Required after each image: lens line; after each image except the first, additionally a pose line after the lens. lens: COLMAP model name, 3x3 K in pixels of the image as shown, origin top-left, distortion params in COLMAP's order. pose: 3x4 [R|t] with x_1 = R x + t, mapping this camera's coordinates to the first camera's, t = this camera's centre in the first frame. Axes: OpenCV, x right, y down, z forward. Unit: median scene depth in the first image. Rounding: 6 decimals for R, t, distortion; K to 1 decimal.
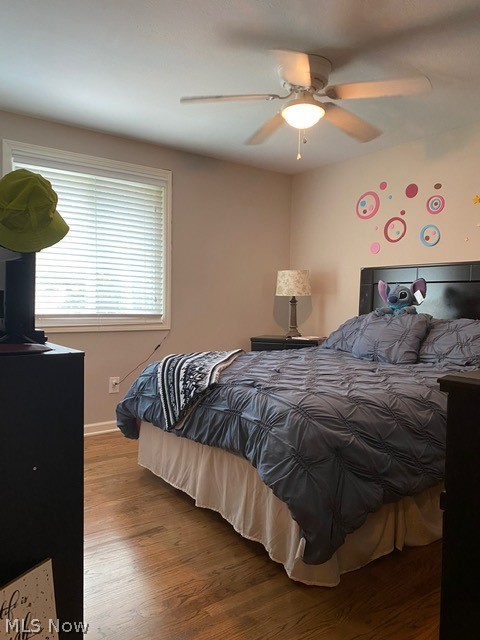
lens RADIAL K [[487.5, 0, 240.6], [0, 487.5, 320.6], [0, 0, 1]] dist [0.042409, -0.058731]
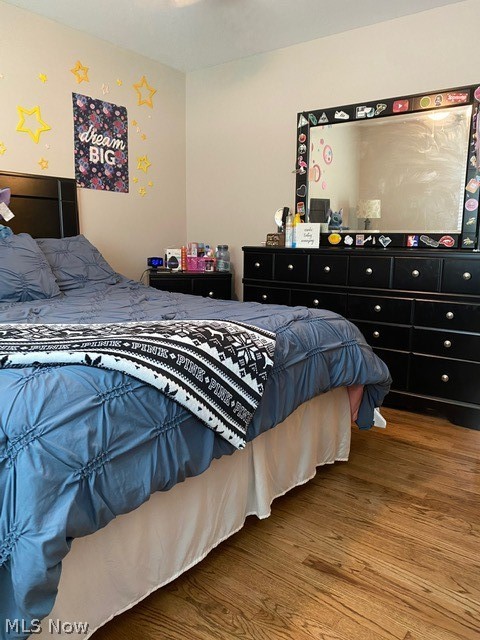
lens RADIAL K [[487.5, 0, 240.1], [0, 487.5, 320.0], [0, 0, 1]] dist [0.042409, -0.058731]
pose [[-0.291484, -0.162713, 0.942635, -0.672258], [0.006797, 0.985050, 0.172137, -0.017321], [-0.956552, 0.056583, -0.286020, 1.192113]]
